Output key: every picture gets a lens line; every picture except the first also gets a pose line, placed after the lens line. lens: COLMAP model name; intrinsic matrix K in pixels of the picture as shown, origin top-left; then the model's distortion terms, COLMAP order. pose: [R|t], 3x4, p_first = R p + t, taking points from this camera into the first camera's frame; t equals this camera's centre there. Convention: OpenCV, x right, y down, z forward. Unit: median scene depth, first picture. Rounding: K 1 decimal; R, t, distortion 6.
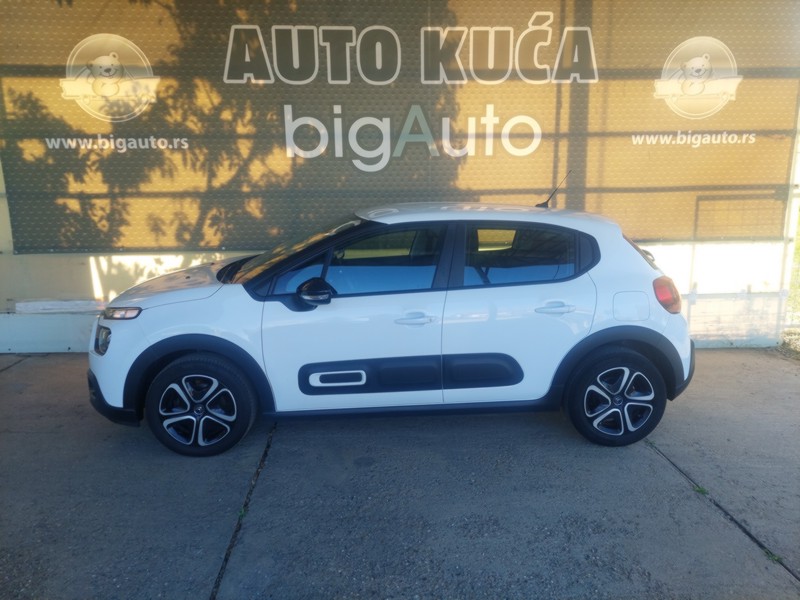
lens RADIAL K [[594.8, 0, 412.8], [0, 594.8, 290.2], [0, 0, 1]] dist [0.045230, -0.035579]
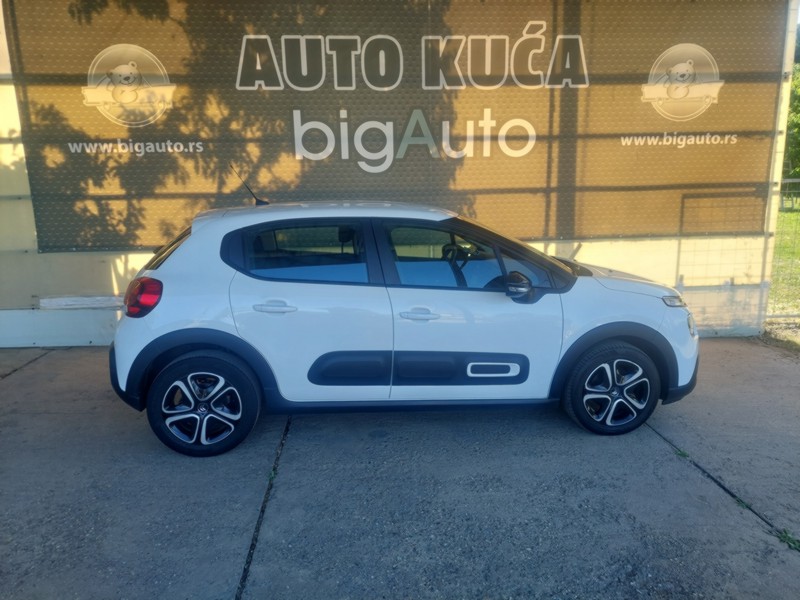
lens RADIAL K [[594.8, 0, 412.1], [0, 594.8, 297.6], [0, 0, 1]] dist [0.045230, -0.035579]
pose [[0.999931, -0.008422, 0.008132, -0.015717], [0.008398, 0.999960, 0.003094, 0.020397], [-0.008158, -0.003026, 0.999962, -0.060820]]
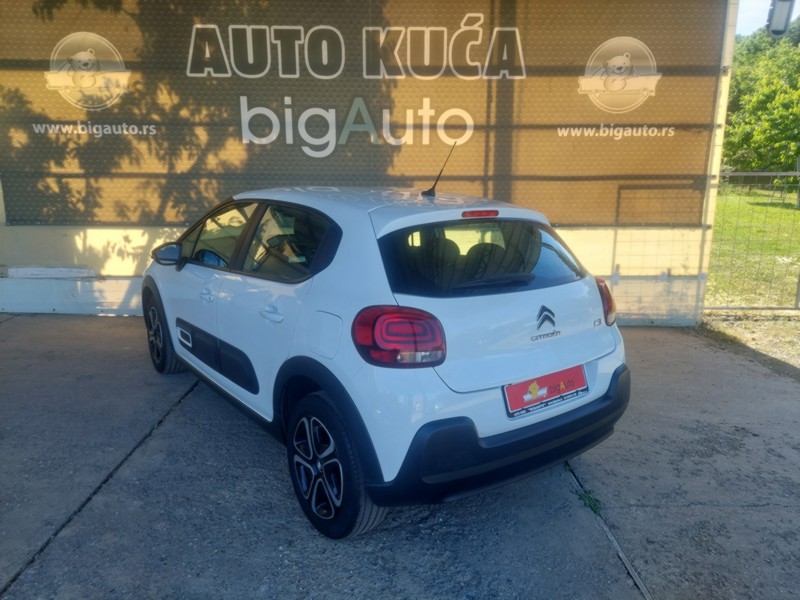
lens RADIAL K [[594.8, 0, 409.3], [0, 594.8, 299.7], [0, 0, 1]] dist [0.045230, -0.035579]
pose [[0.998635, 0.023593, -0.046594, 0.158530], [-0.022630, 0.999522, 0.021081, 0.039158], [0.047069, -0.019998, 0.998691, -0.111025]]
